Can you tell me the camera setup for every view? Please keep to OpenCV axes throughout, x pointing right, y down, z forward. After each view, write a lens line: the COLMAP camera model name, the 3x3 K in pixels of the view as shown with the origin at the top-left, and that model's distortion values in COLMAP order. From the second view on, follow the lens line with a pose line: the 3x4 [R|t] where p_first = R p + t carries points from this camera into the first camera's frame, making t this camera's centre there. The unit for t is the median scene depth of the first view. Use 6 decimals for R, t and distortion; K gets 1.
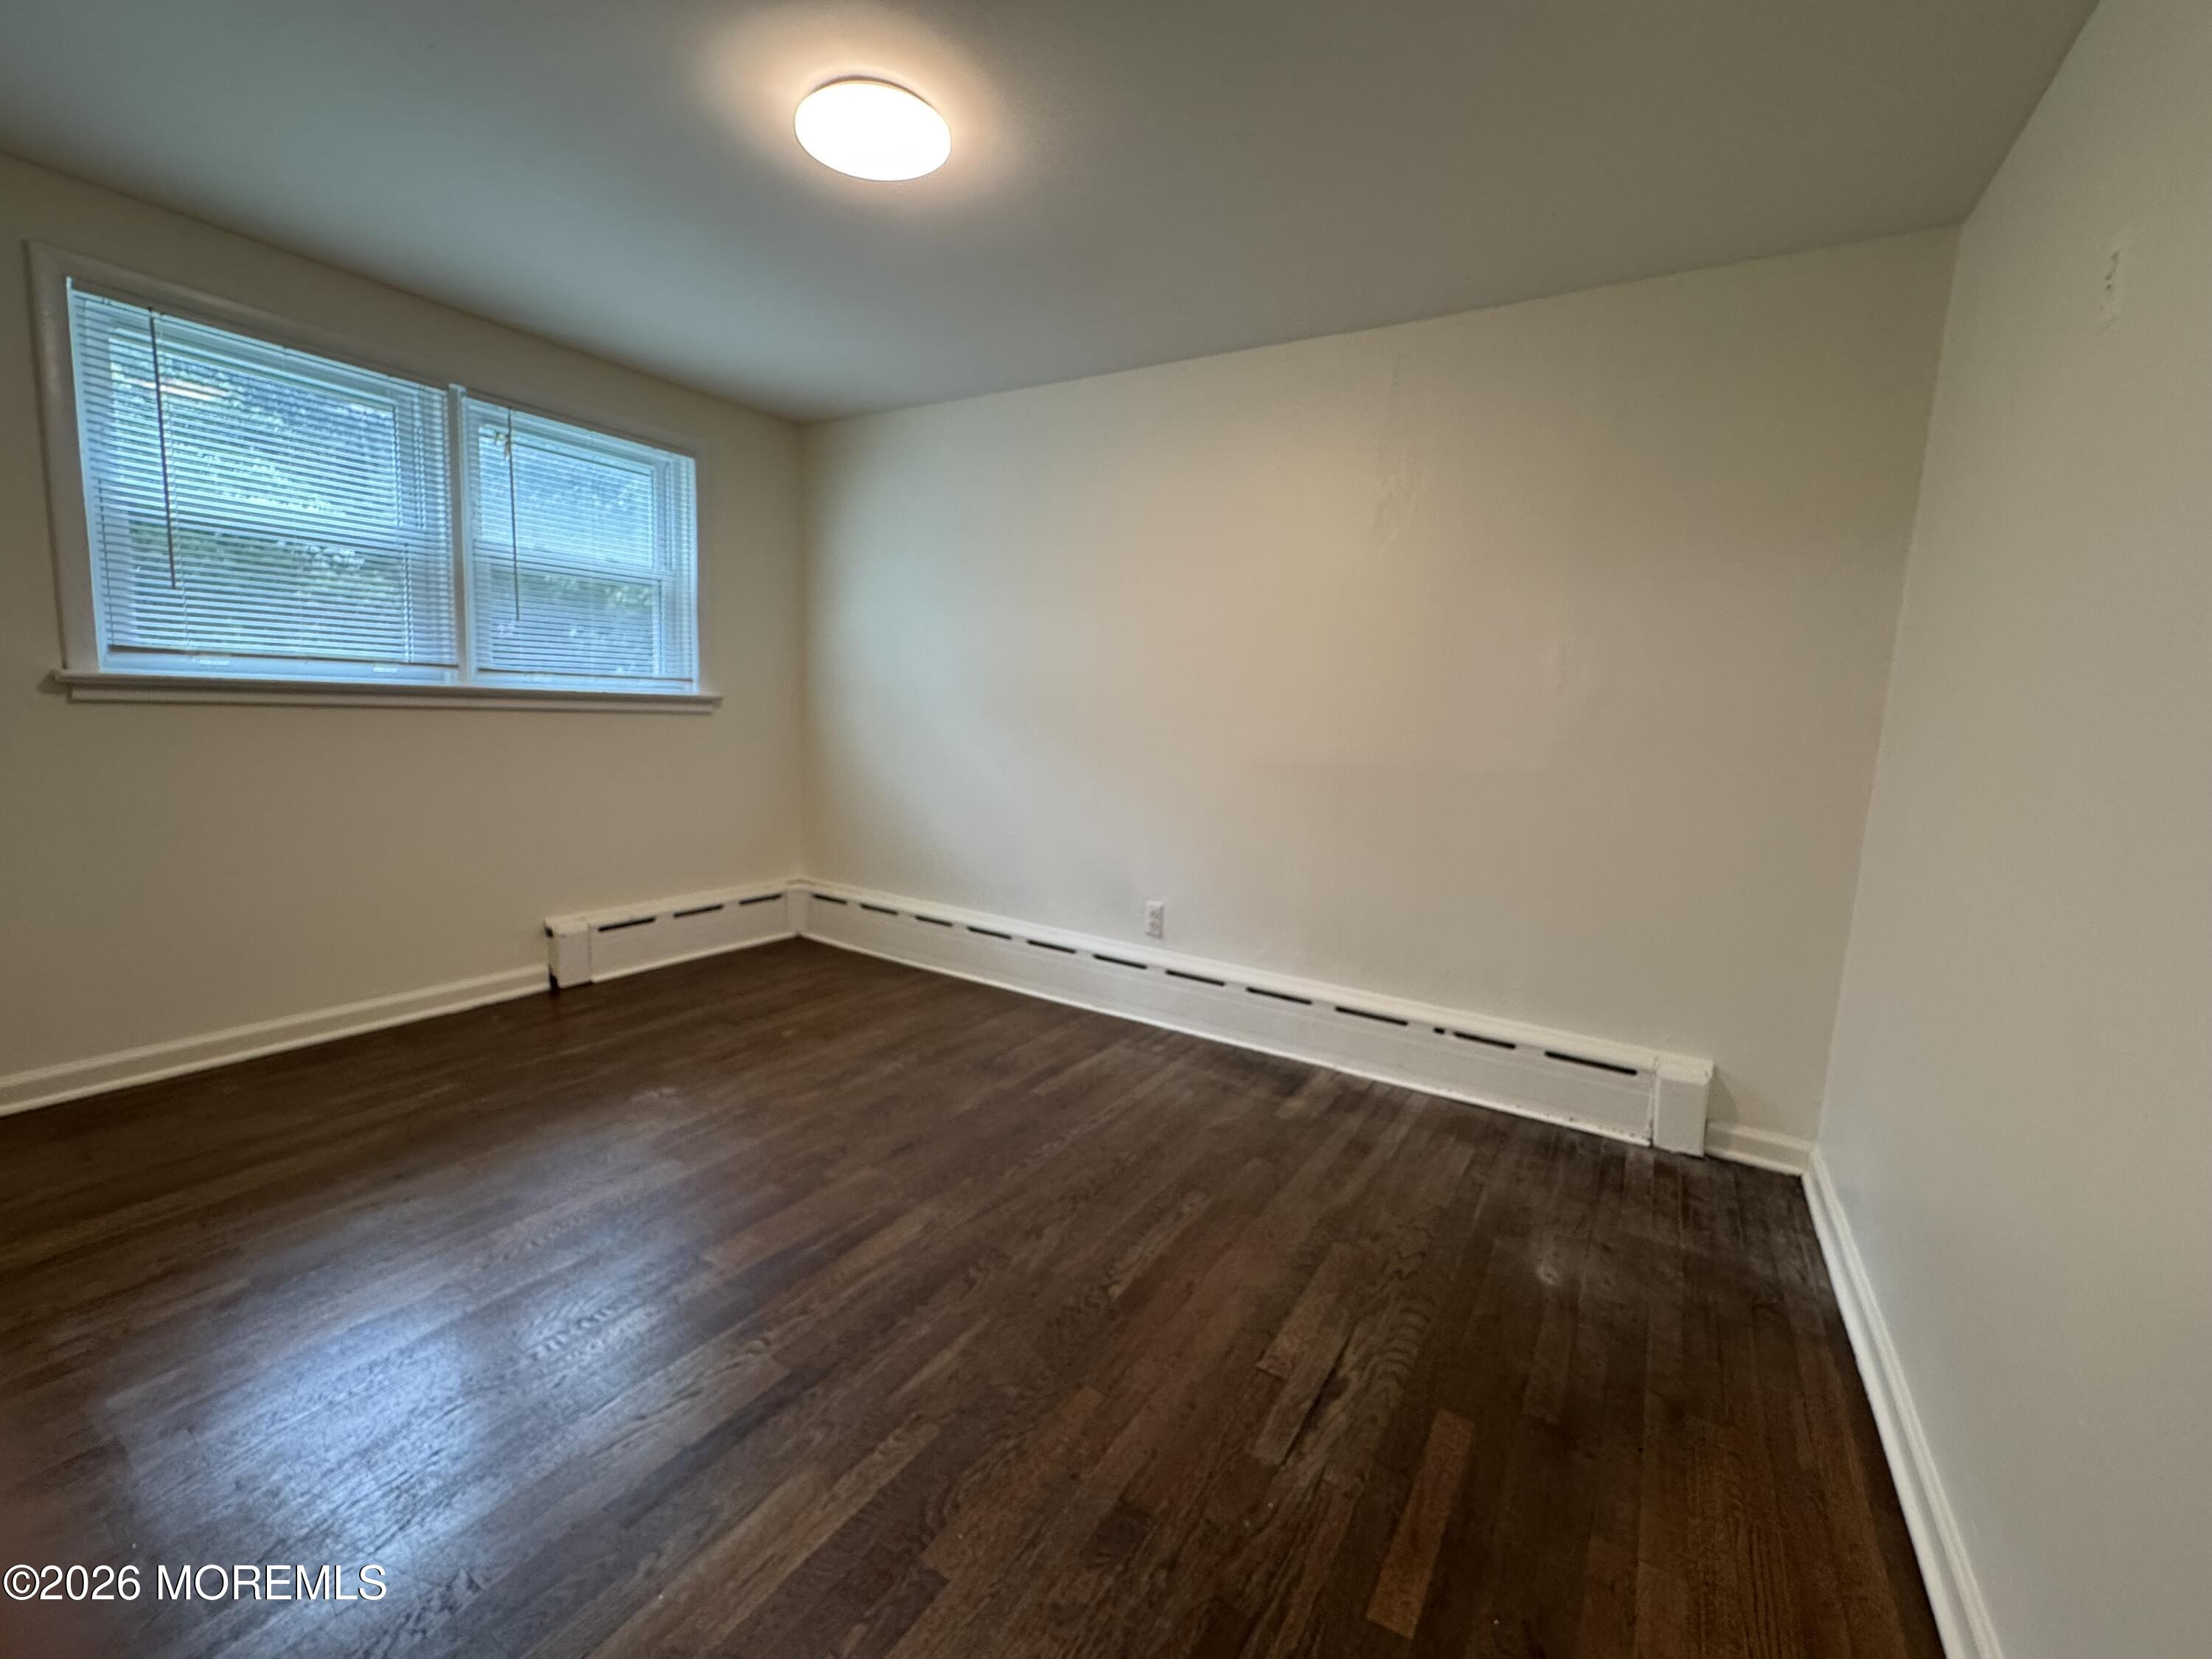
lens RADIAL K [[889.7, 0, 1106.6], [0, 889.7, 827.2], [0, 0, 1]] dist [-0.001956, -0.000172]
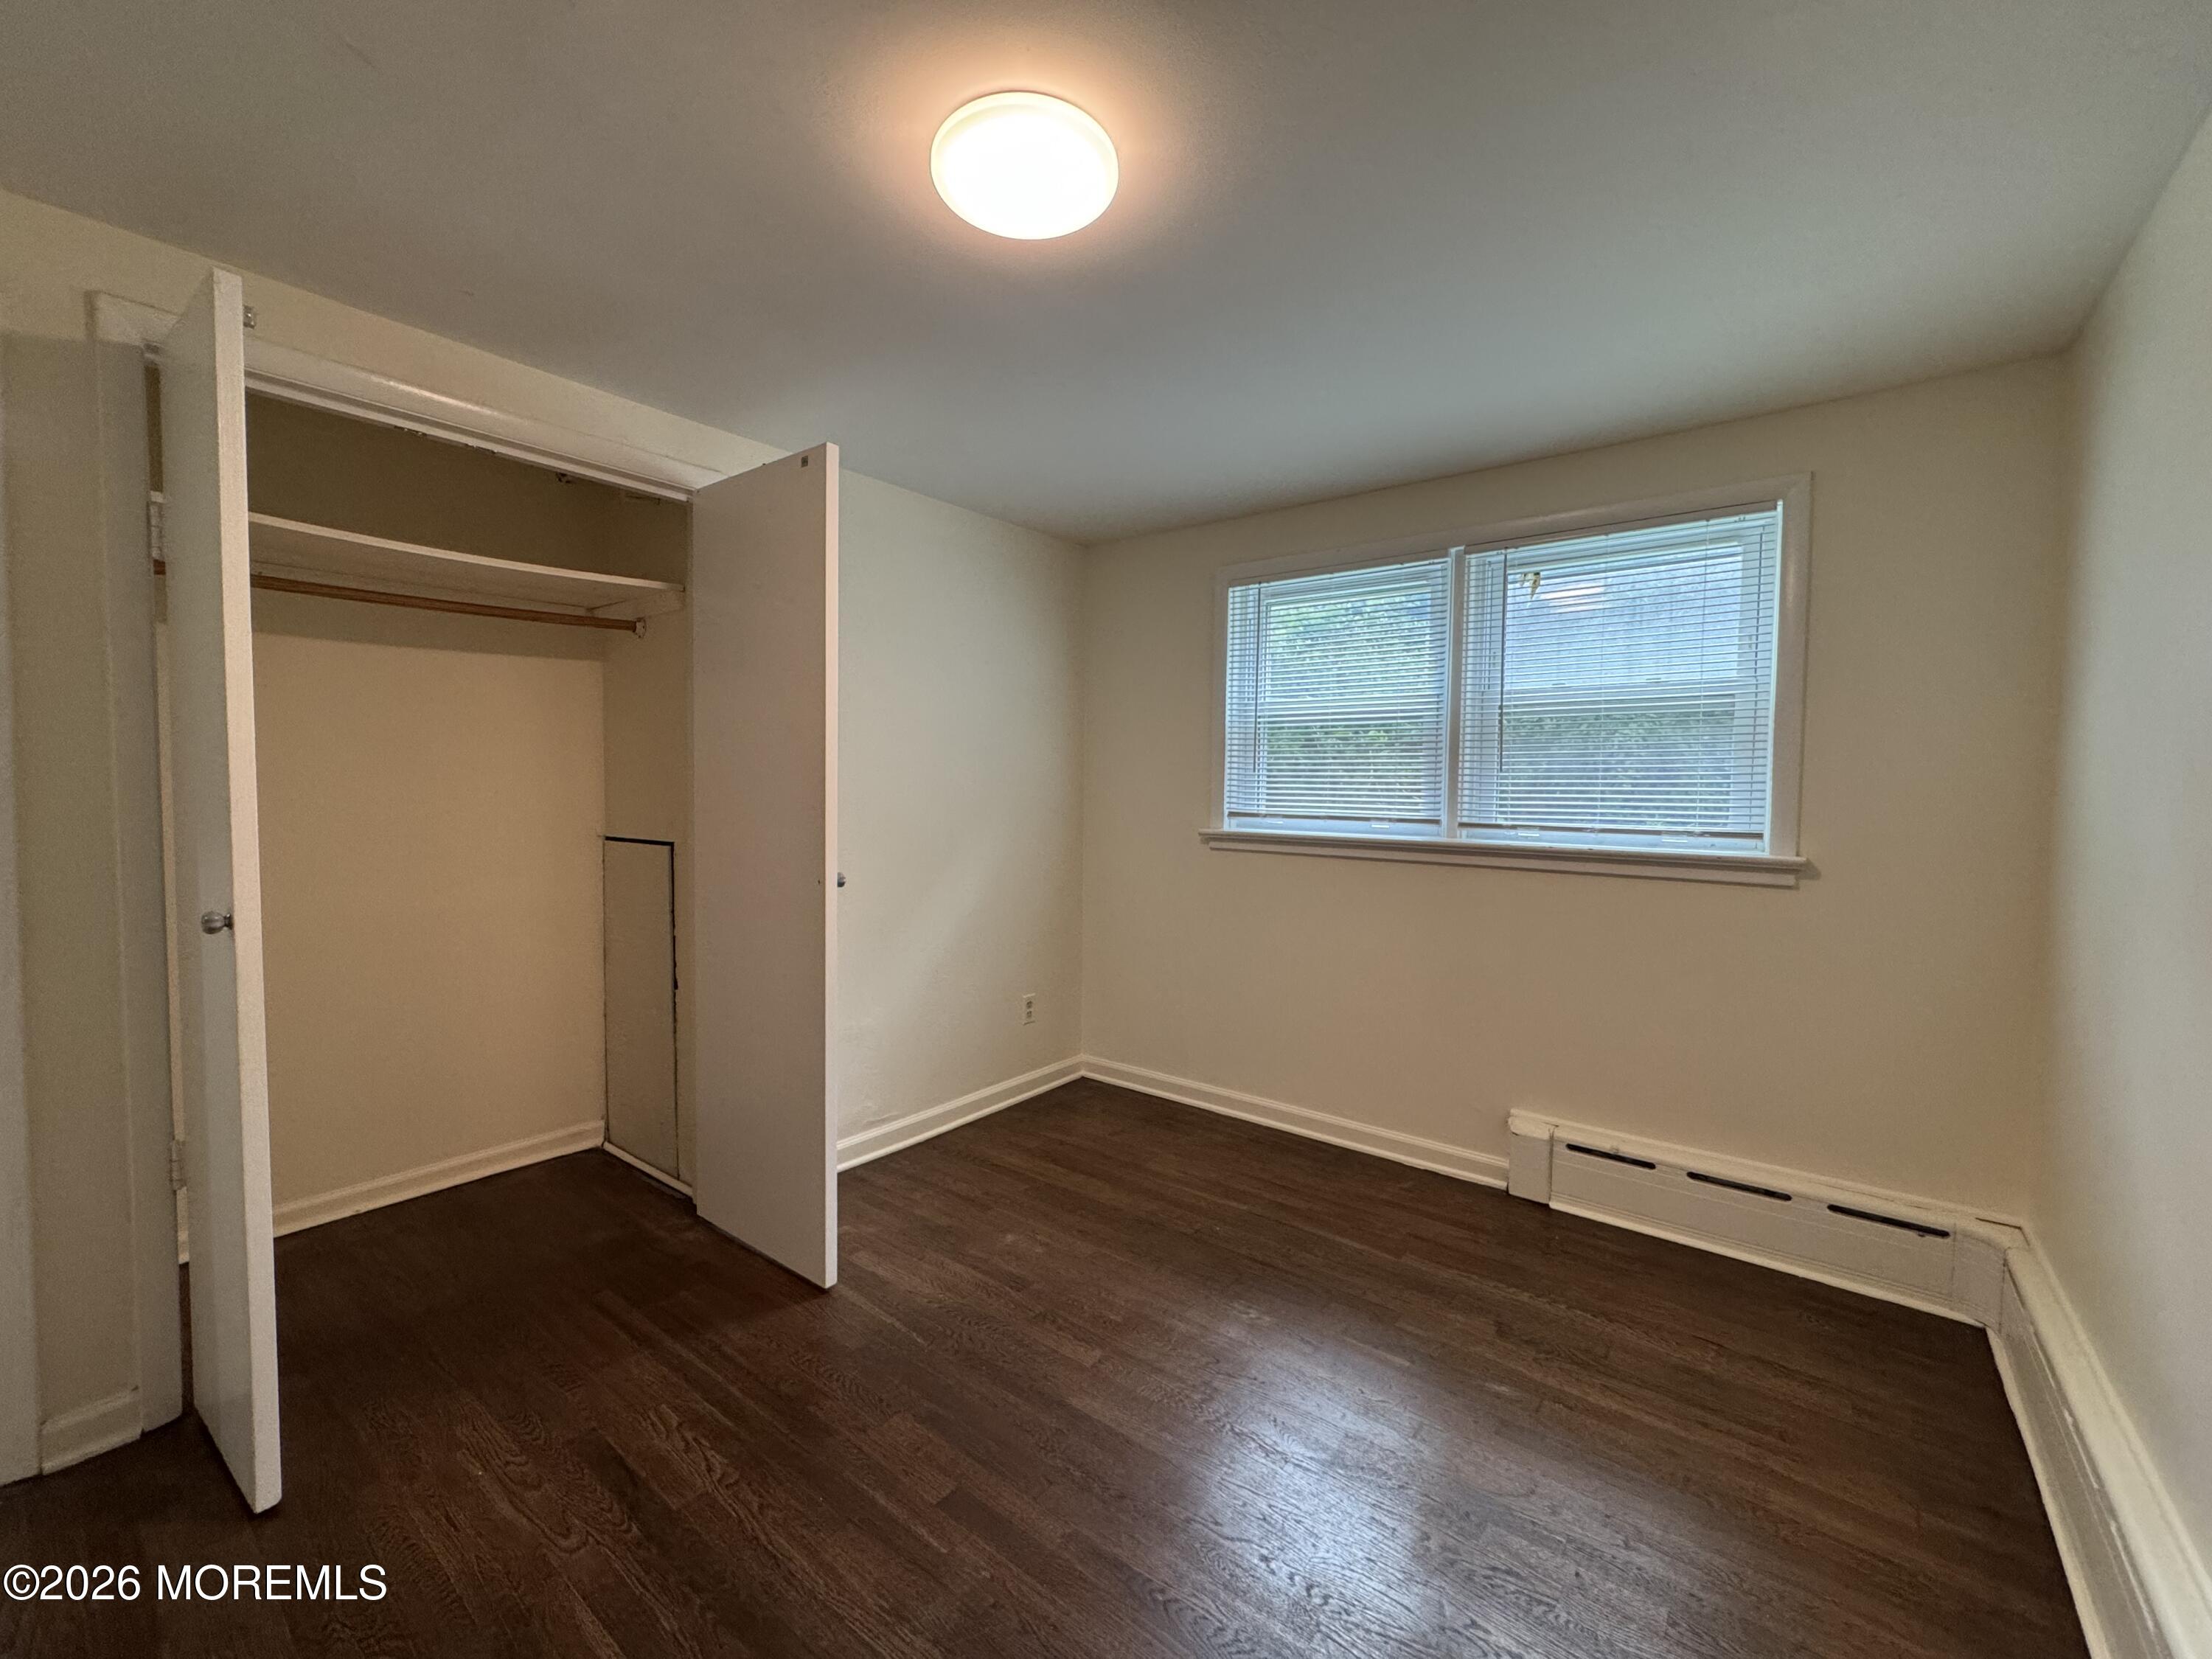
lens RADIAL K [[903.4, 0, 1106.0], [0, 903.4, 829.5], [0, 0, 1]] dist [-0.000489, -0.000021]
pose [[-0.102497, -0.000109, -0.994733, 0.310480], [-0.157007, 0.987467, 0.016070, -0.127860], [0.982264, 0.157827, -0.101229, 0.723373]]
